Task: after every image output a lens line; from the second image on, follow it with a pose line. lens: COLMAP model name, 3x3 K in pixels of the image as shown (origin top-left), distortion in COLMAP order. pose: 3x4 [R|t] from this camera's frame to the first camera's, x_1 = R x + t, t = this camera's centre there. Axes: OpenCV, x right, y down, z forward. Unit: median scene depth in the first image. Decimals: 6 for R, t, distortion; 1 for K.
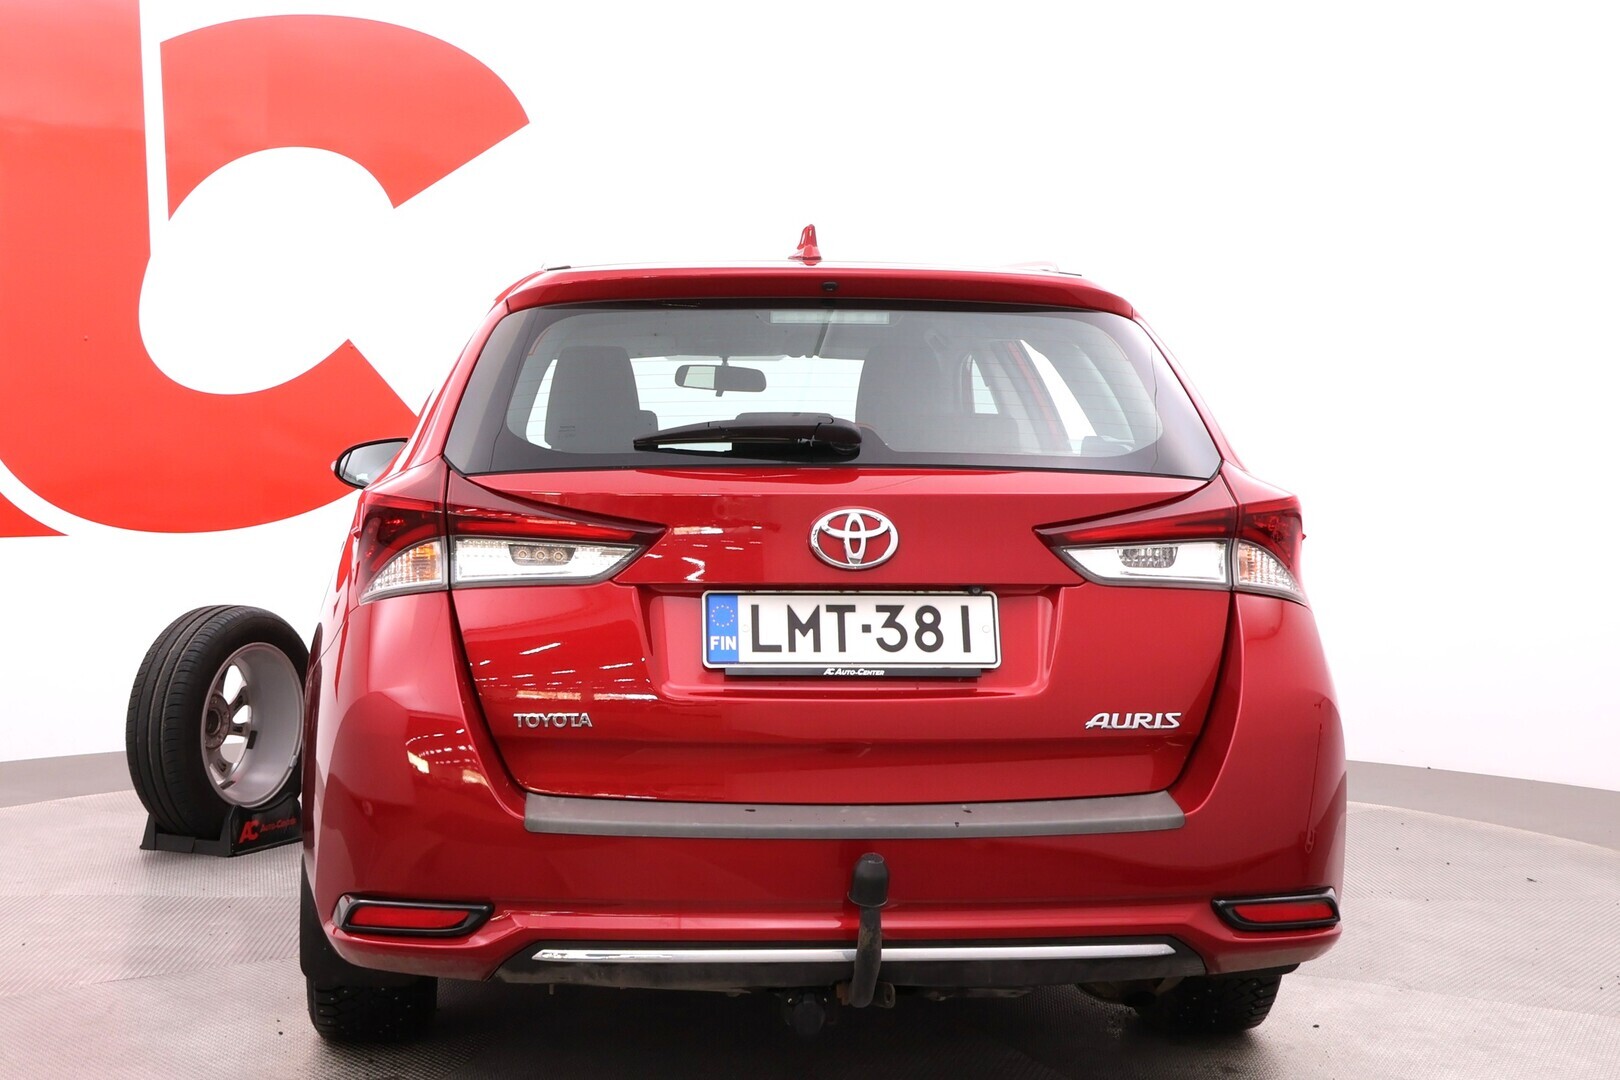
lens RADIAL K [[1346.9, 0, 810.0], [0, 1346.9, 540.0], [0, 0, 1]] dist [-0.037325, -0.003408]
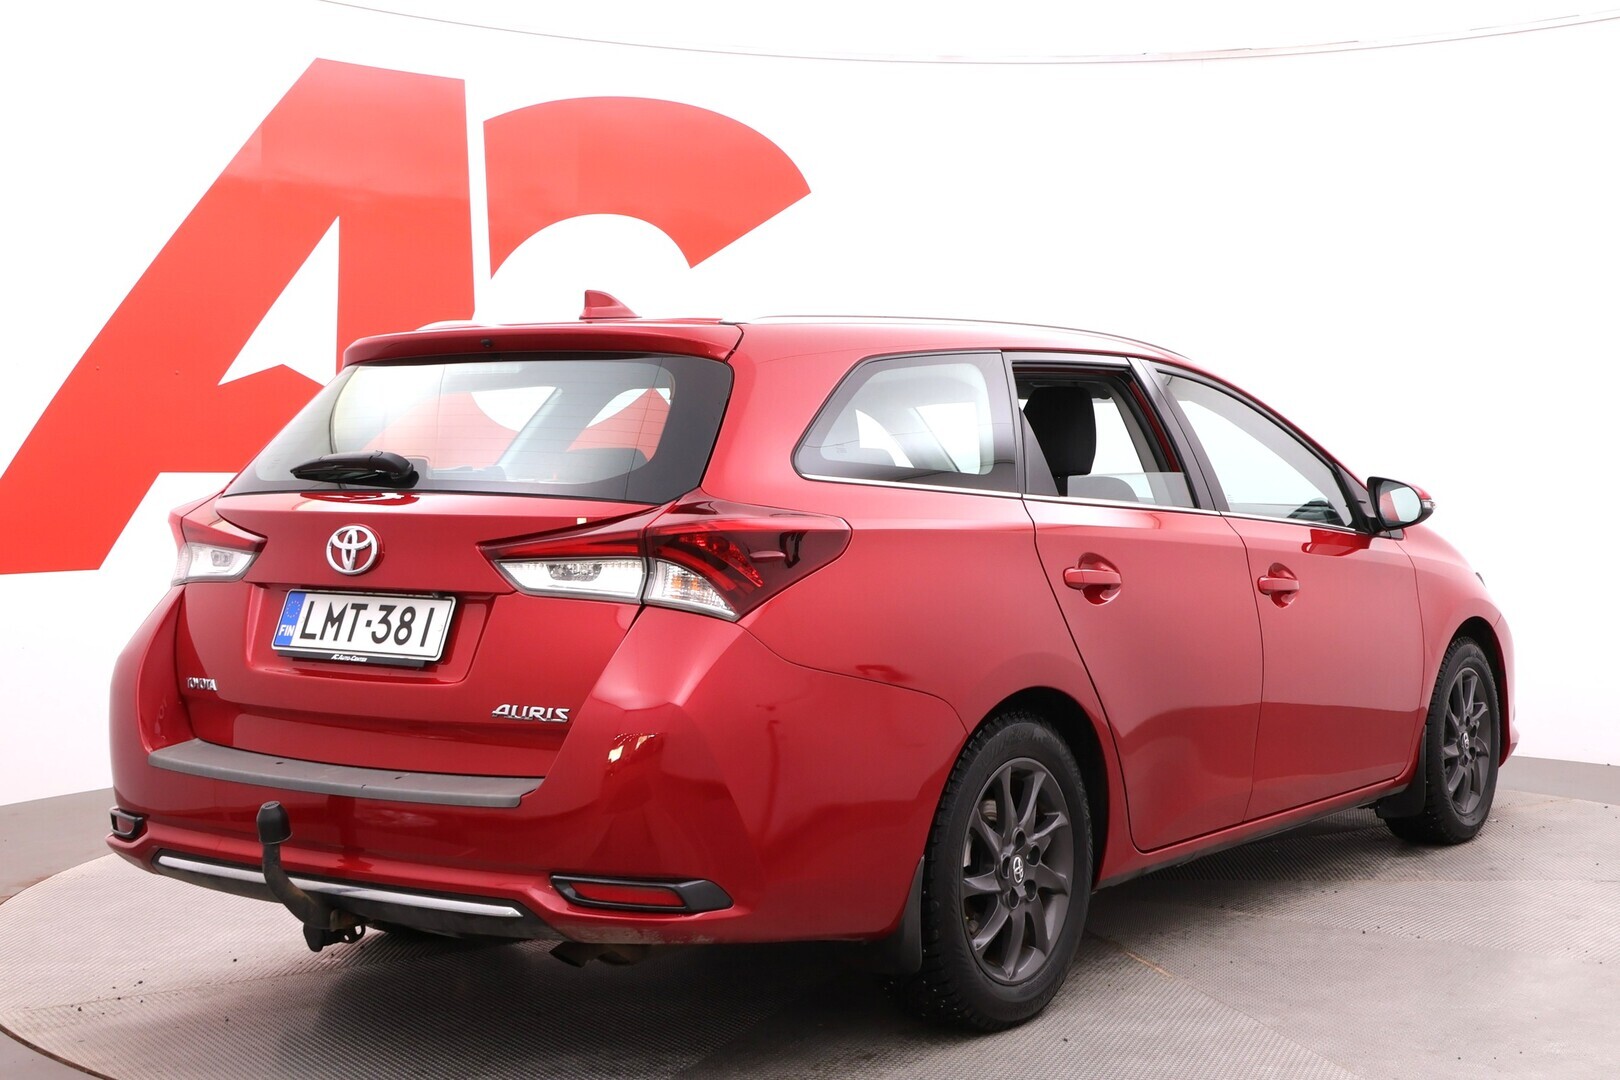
lens RADIAL K [[1355.0, 0, 810.0], [0, 1355.0, 540.0], [0, 0, 1]] dist [0.000983, -0.002144]
pose [[0.920645, 0.019274, -0.389926, 0.897294], [-0.028458, 0.999437, -0.017790, 0.000248], [0.389363, 0.027475, 0.920674, 0.018494]]
